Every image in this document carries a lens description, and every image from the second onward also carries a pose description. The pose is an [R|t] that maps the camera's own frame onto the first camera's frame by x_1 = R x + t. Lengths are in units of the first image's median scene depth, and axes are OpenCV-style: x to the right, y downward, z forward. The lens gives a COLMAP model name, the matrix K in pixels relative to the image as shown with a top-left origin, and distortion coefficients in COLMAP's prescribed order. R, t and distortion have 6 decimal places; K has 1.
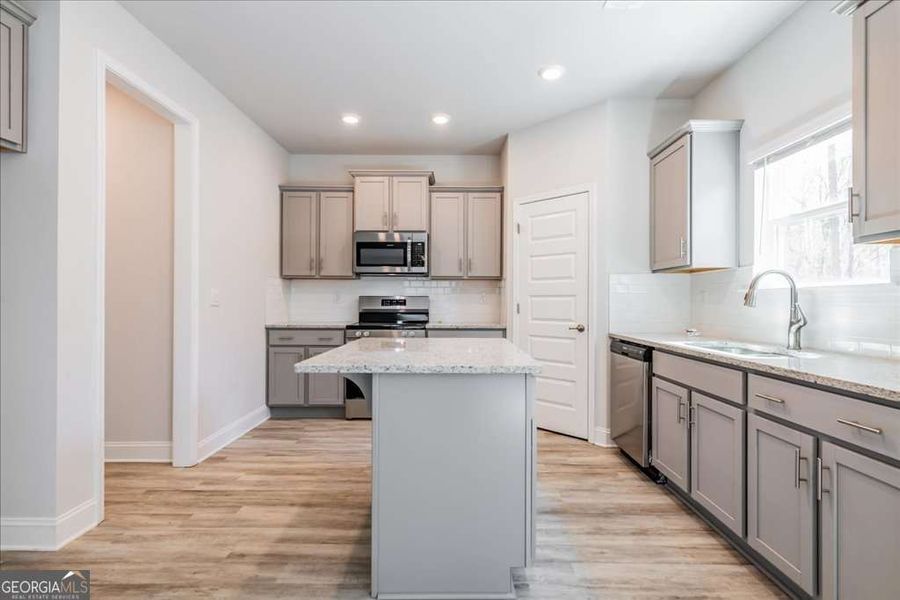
lens RADIAL K [[455.2, 0, 450.0], [0, 455.2, 300.0], [0, 0, 1]] dist [0.005683, -0.000017]
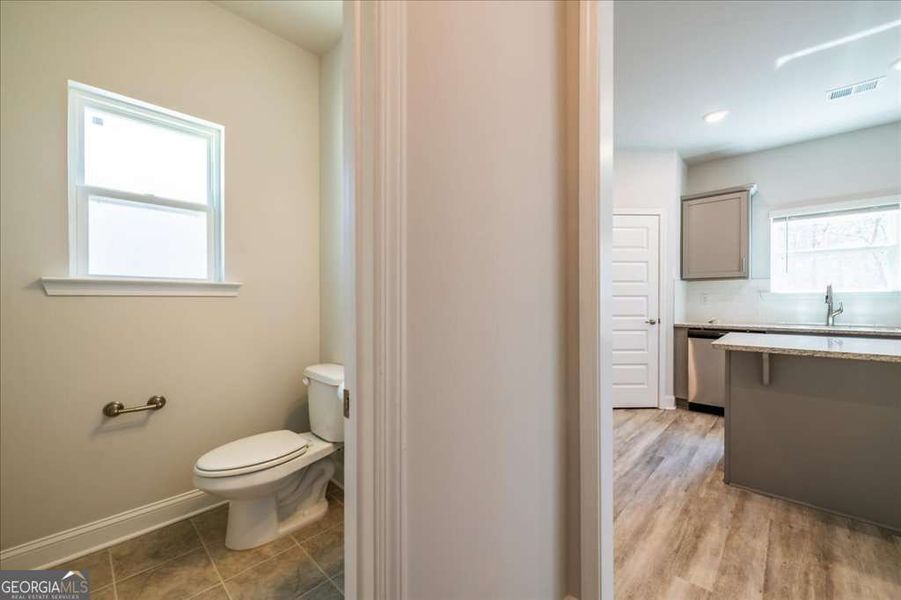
lens RADIAL K [[364.0, 0, 469.4], [0, 364.0, 303.5], [0, 0, 1]] dist [0.000464, -0.000006]
pose [[0.652039, -0.006145, 0.758160, -0.824431], [-0.002641, 0.999943, 0.010376, 0.001855], [-0.758181, -0.008768, 0.651986, 0.731819]]
